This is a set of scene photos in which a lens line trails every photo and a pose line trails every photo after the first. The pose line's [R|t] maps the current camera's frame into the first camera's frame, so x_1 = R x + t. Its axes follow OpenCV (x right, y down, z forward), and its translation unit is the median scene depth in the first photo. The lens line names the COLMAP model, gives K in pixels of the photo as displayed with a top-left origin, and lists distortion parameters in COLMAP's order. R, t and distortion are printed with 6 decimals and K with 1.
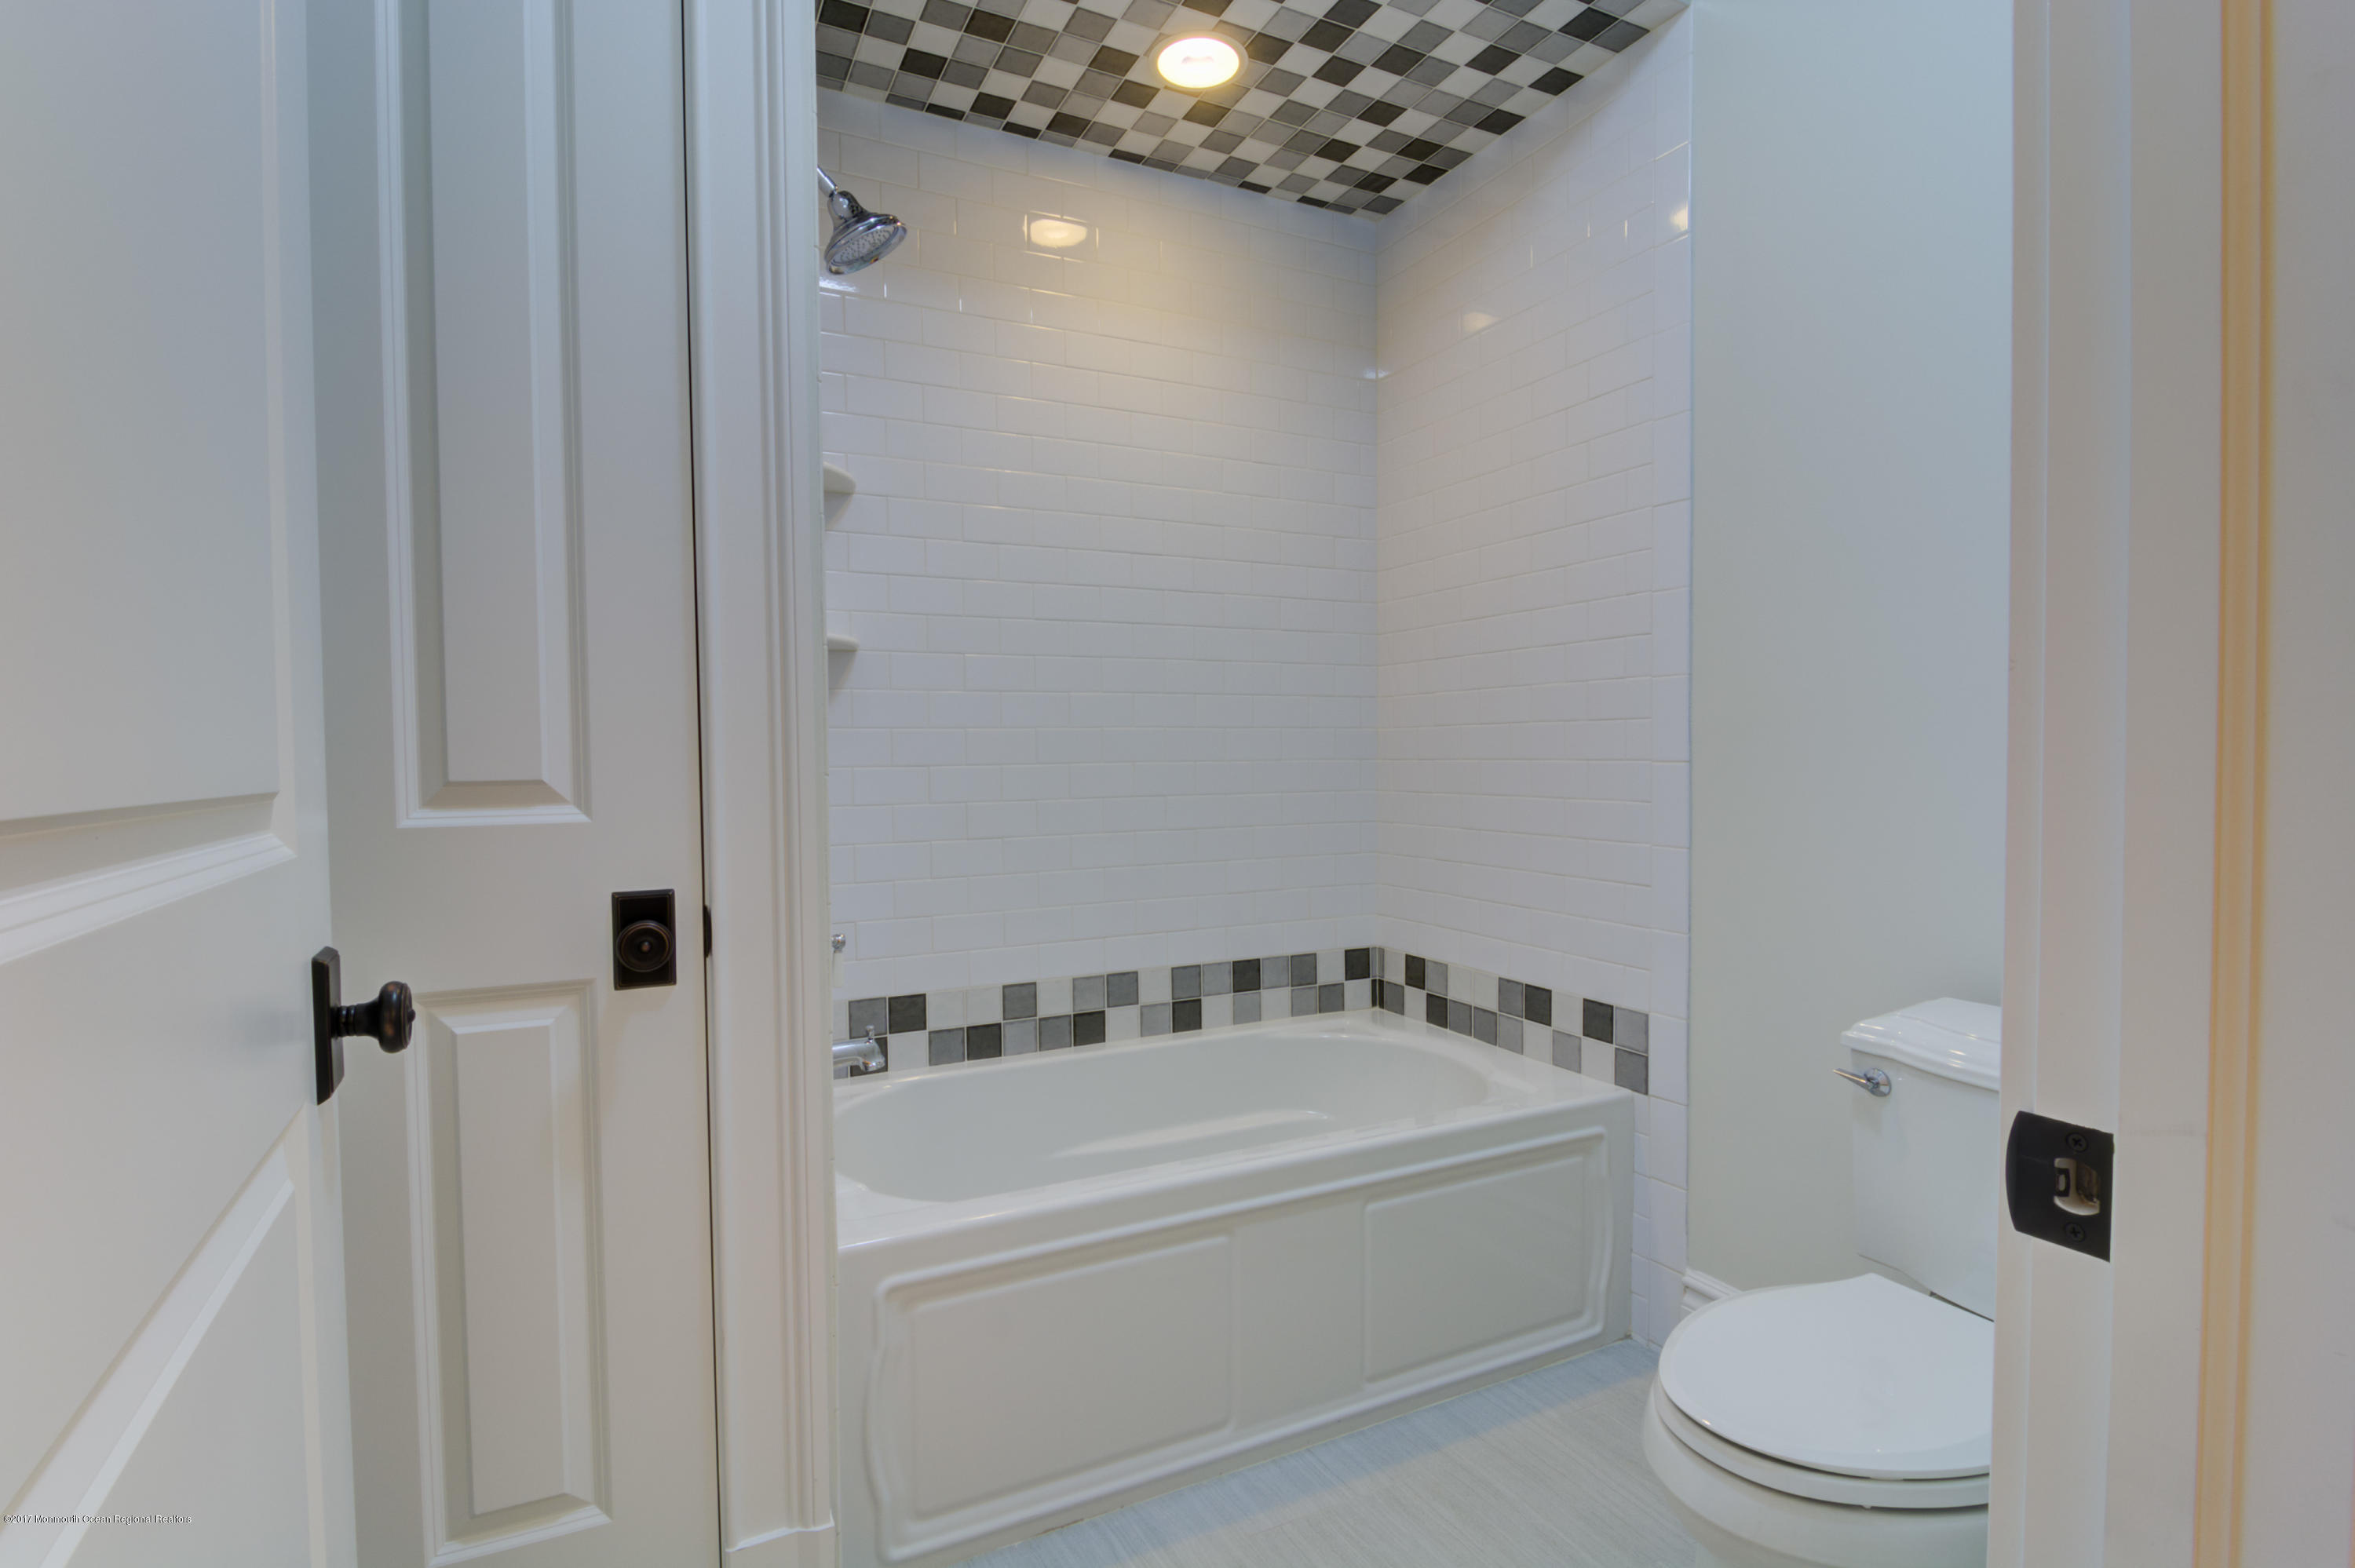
lens RADIAL K [[1162.0, 0, 1176.2], [0, 1162.0, 780.0], [0, 0, 1]] dist [0.004128, 0.000220]
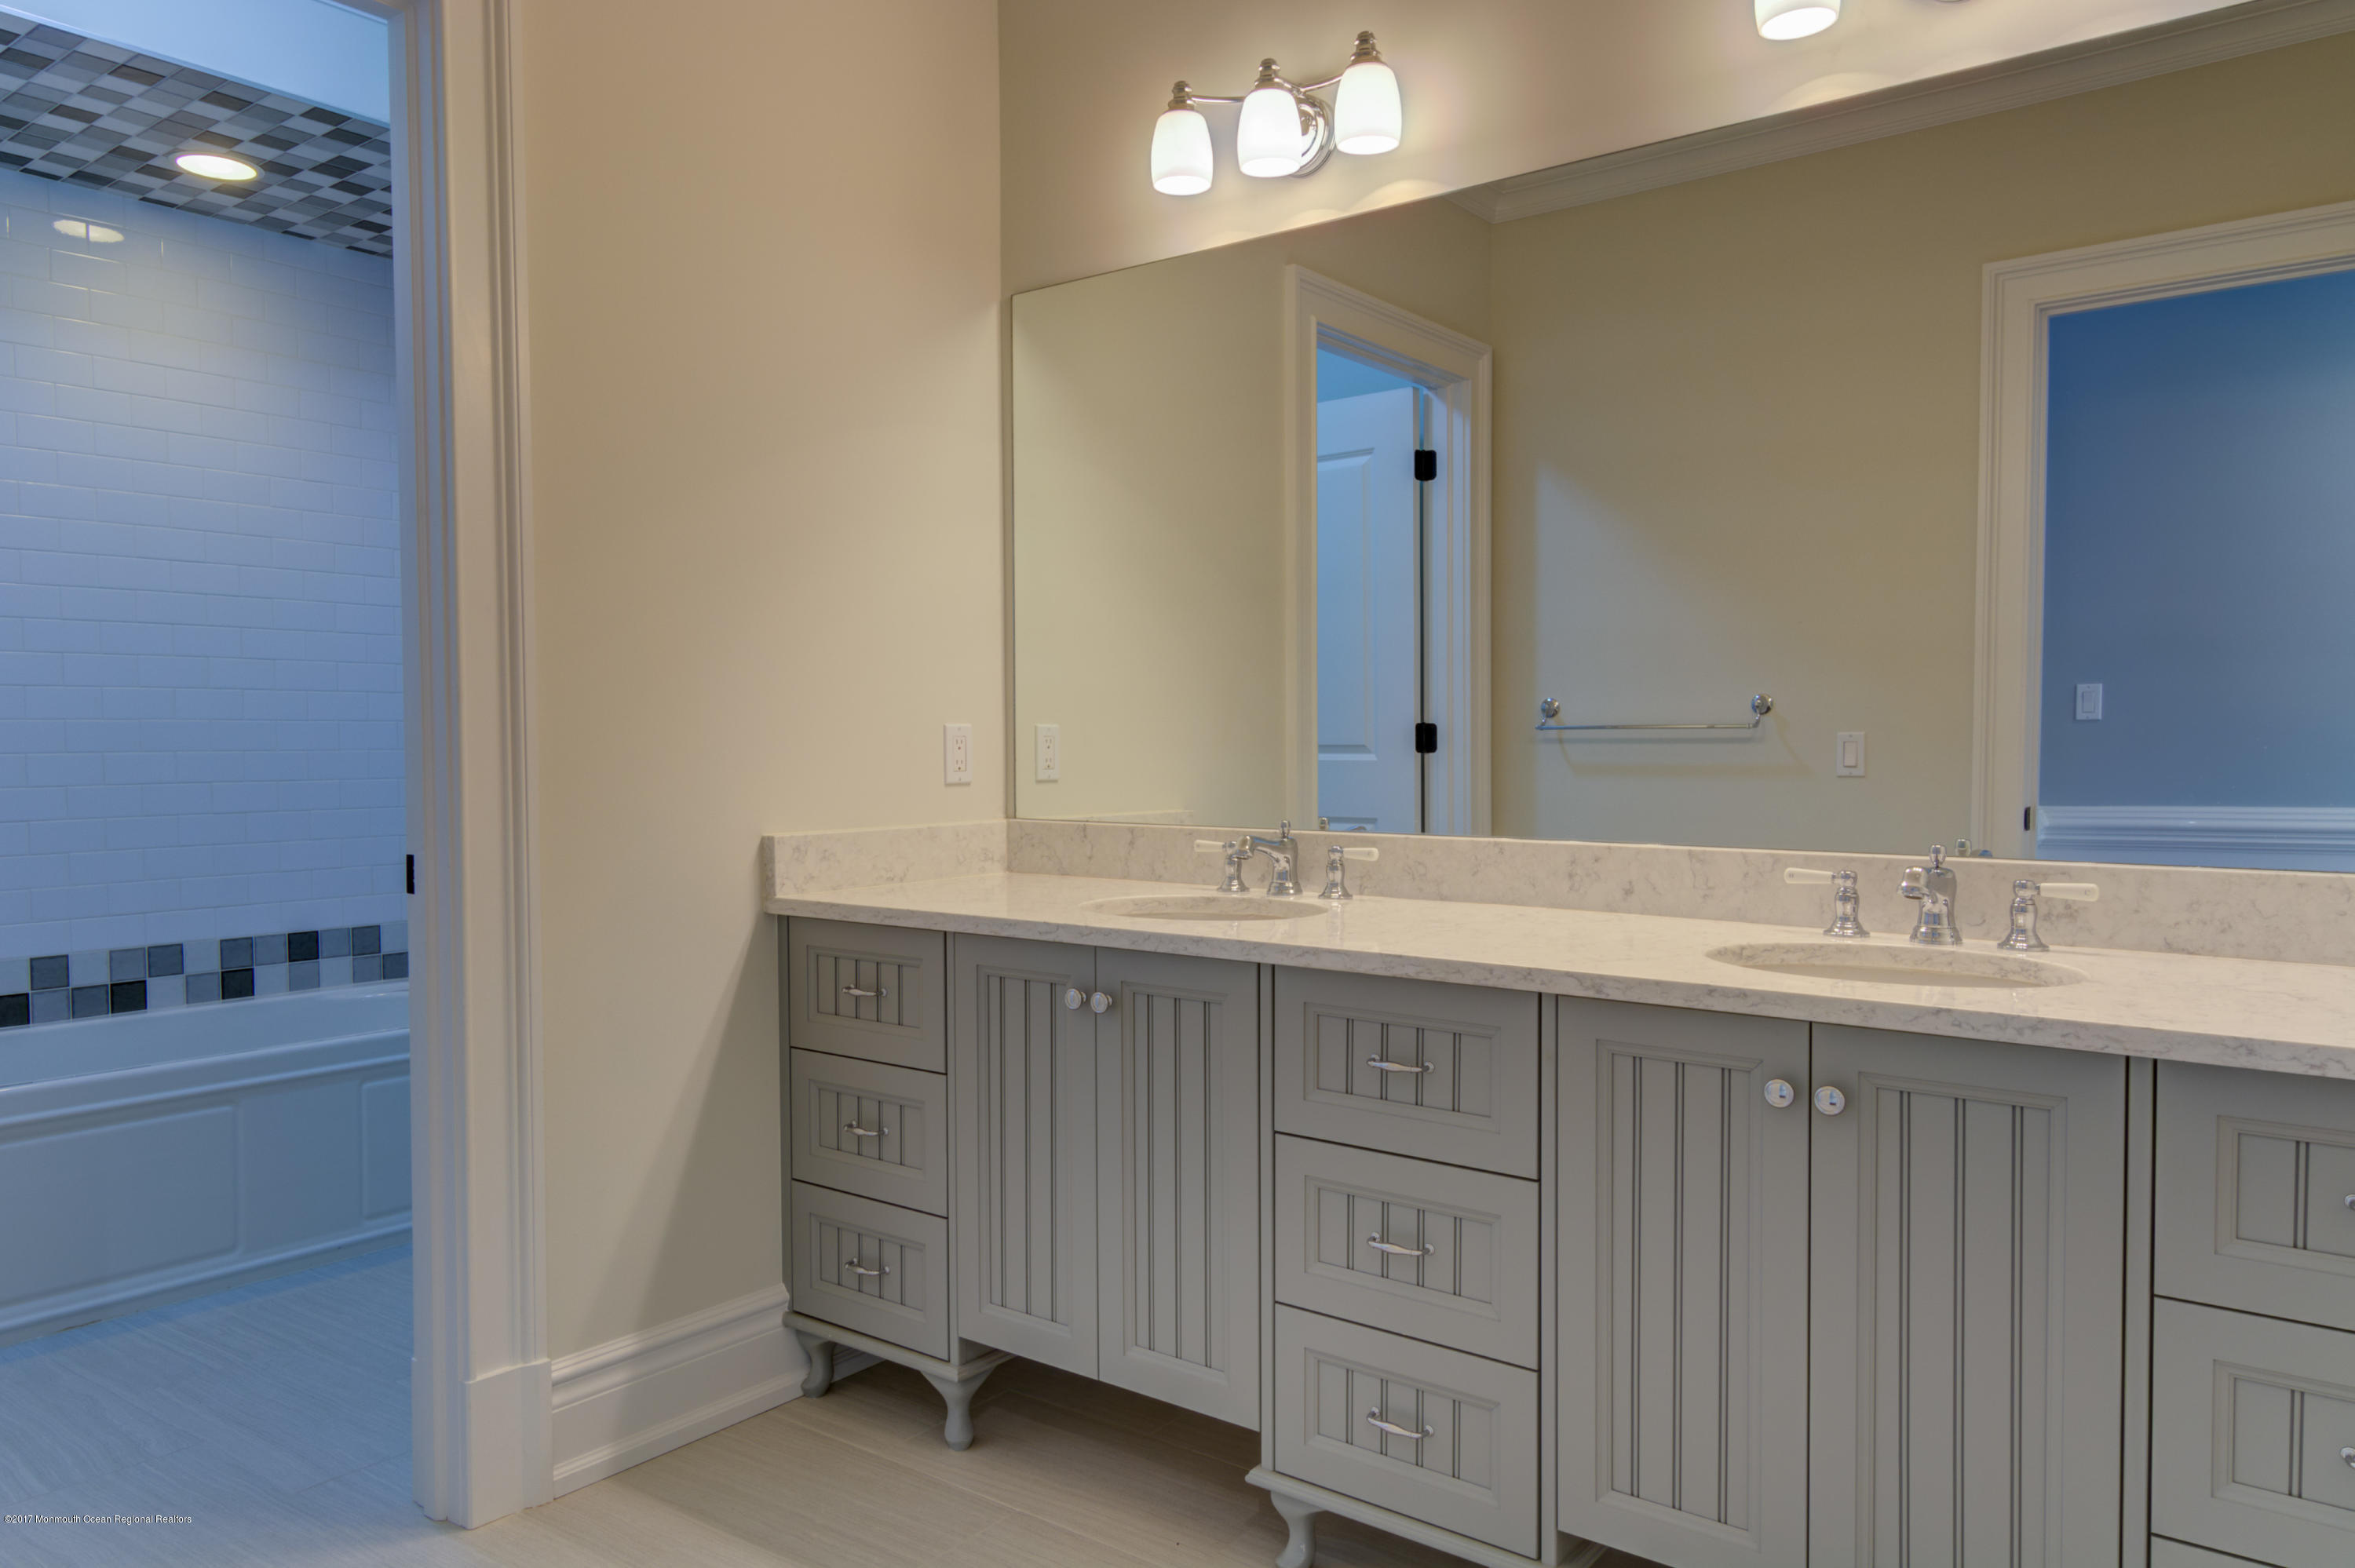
lens RADIAL K [[1599.0, 0, 1181.8], [0, 1599.0, 788.5], [0, 0, 1]] dist [0.018599, -0.011298]
pose [[0.895776, -0.009959, 0.444393, 0.139745], [0.009458, 0.999950, 0.003345, 0.023349], [-0.444404, 0.001207, 0.895826, -0.779182]]
